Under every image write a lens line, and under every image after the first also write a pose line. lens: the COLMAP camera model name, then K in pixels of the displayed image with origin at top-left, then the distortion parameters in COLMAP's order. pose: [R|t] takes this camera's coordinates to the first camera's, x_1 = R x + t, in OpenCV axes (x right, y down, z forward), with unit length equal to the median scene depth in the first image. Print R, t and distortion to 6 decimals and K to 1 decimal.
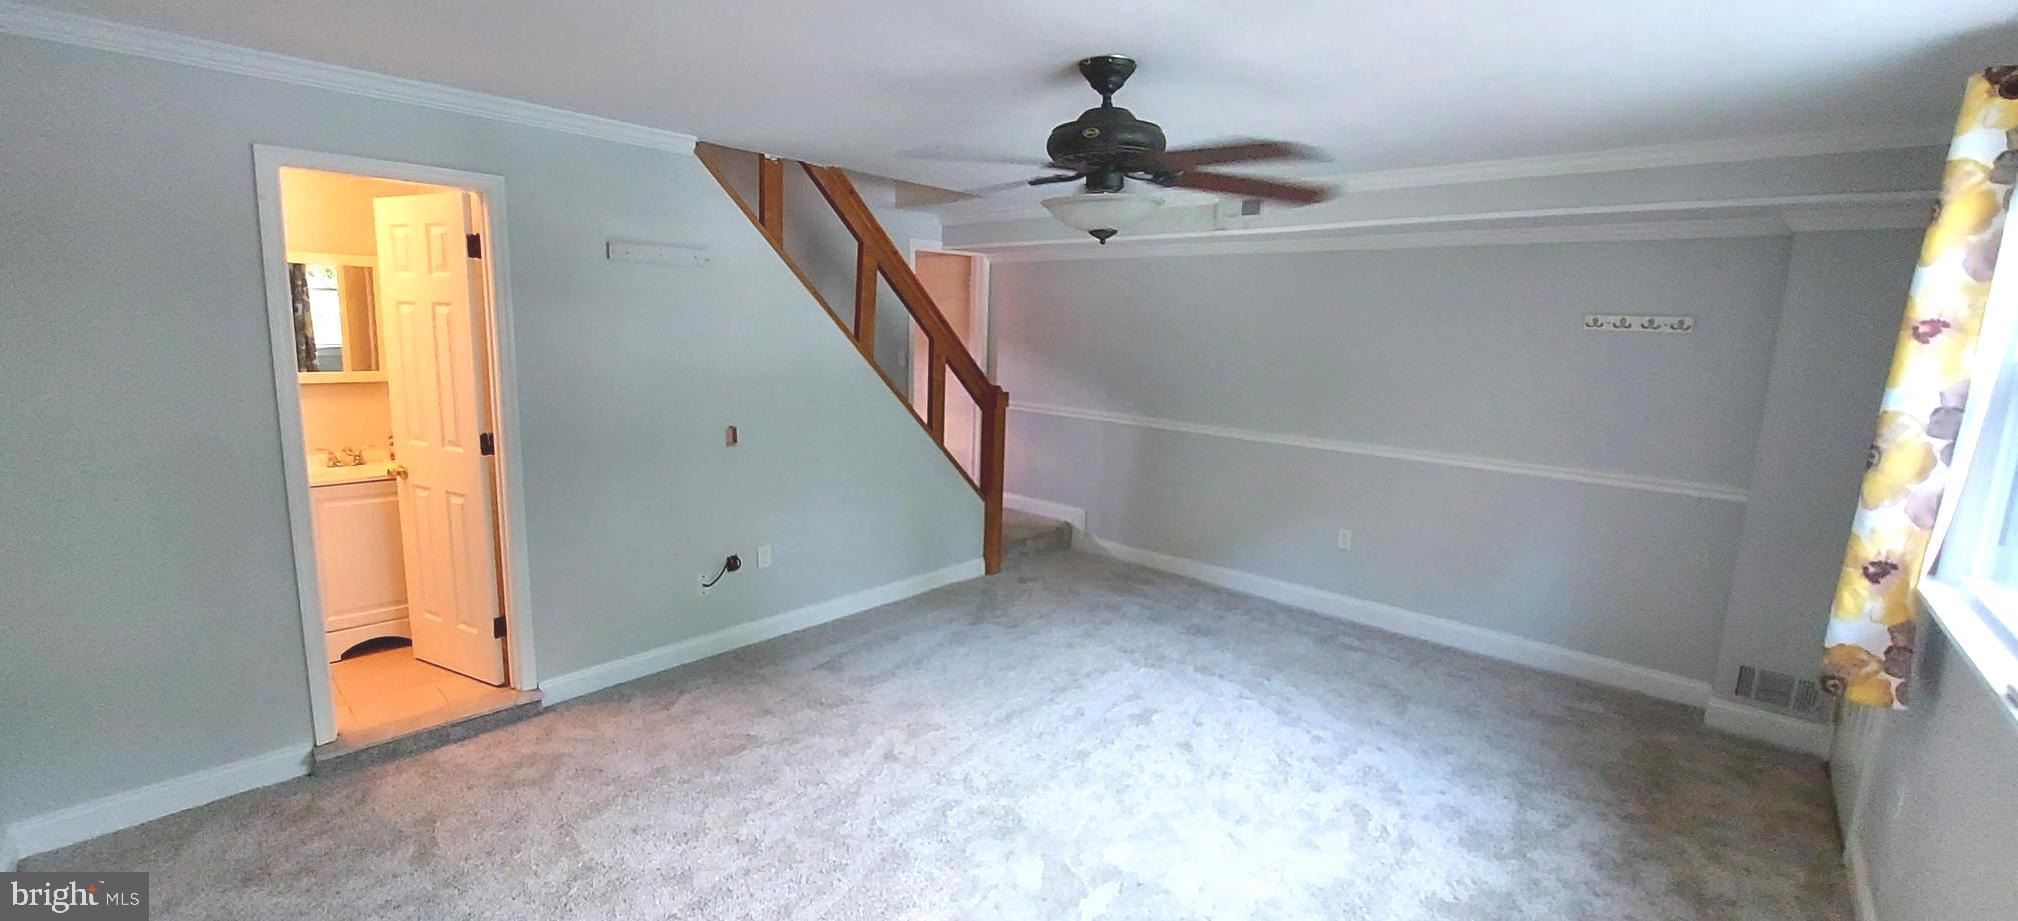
lens RADIAL K [[809.7, 0, 1013.3], [0, 809.7, 458.3], [0, 0, 1]] dist [-0.018049, -0.000101]
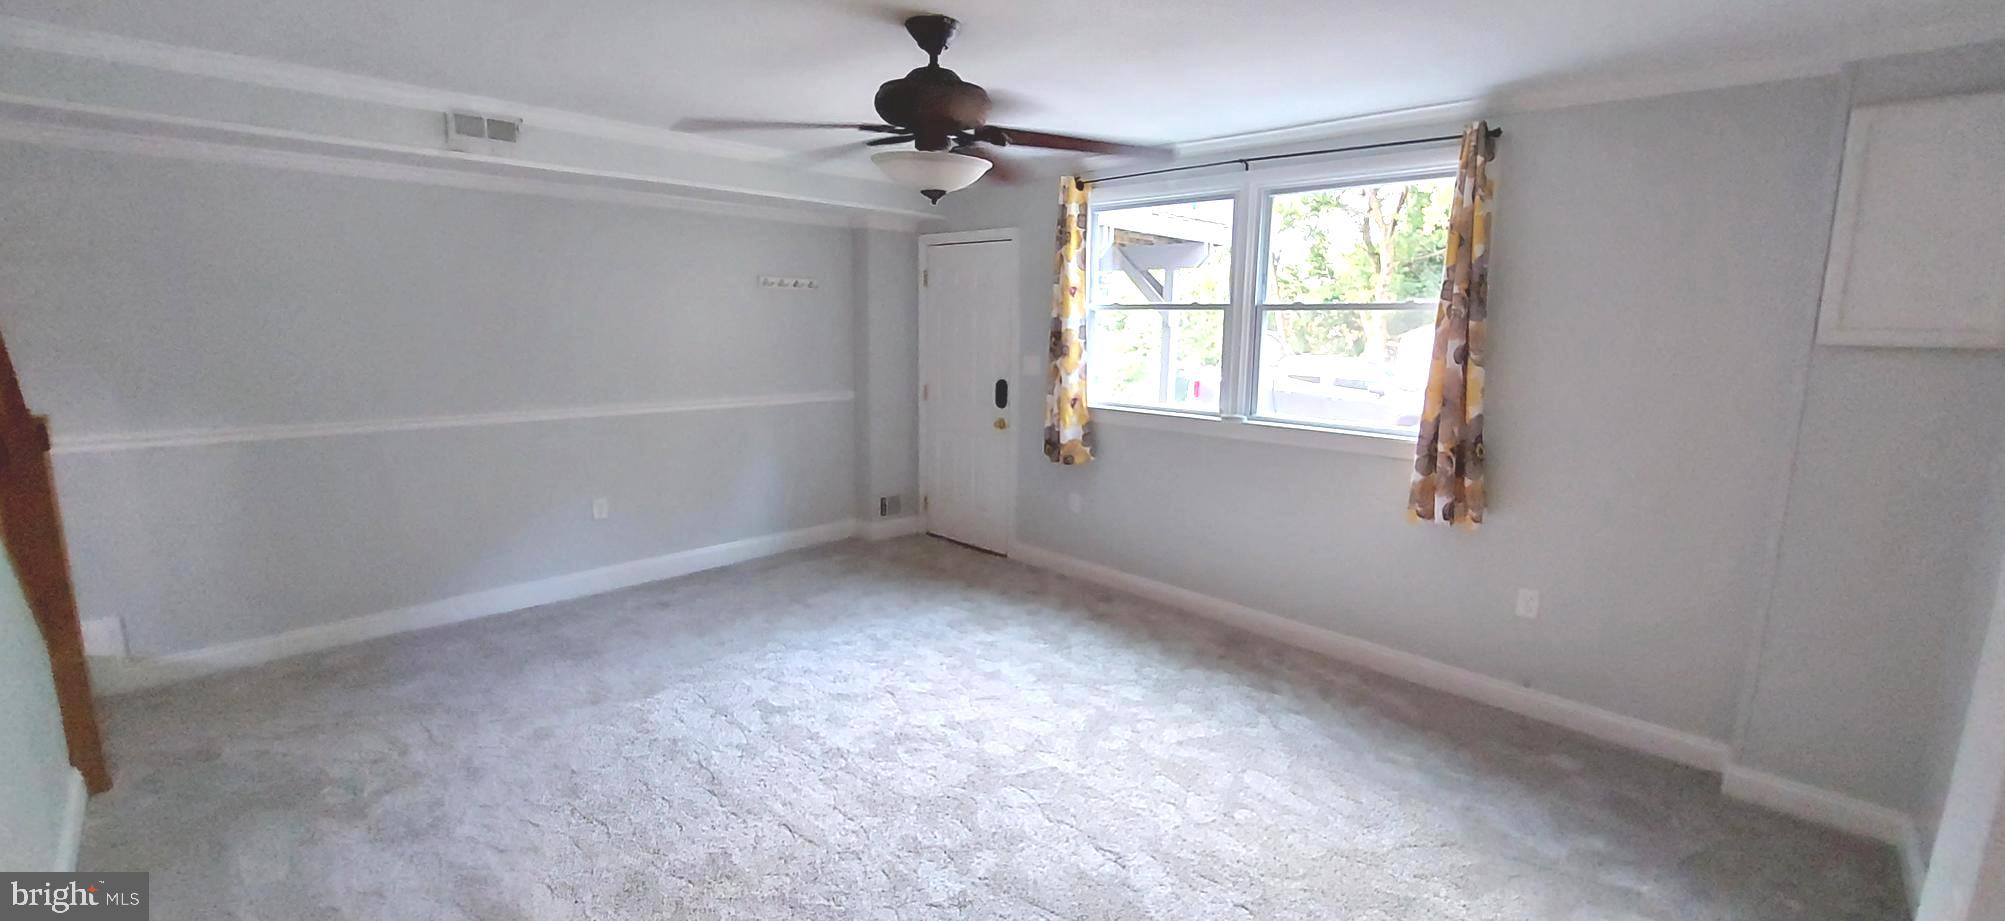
lens RADIAL K [[804.5, 0, 1008.3], [0, 804.5, 460.4], [0, 0, 1]] dist [-0.018049, -0.000101]
pose [[0.040681, -0.204314, 0.978060, -0.643580], [0.144522, 0.969780, 0.196573, -0.095388], [-0.988665, 0.133354, 0.068979, 0.605462]]
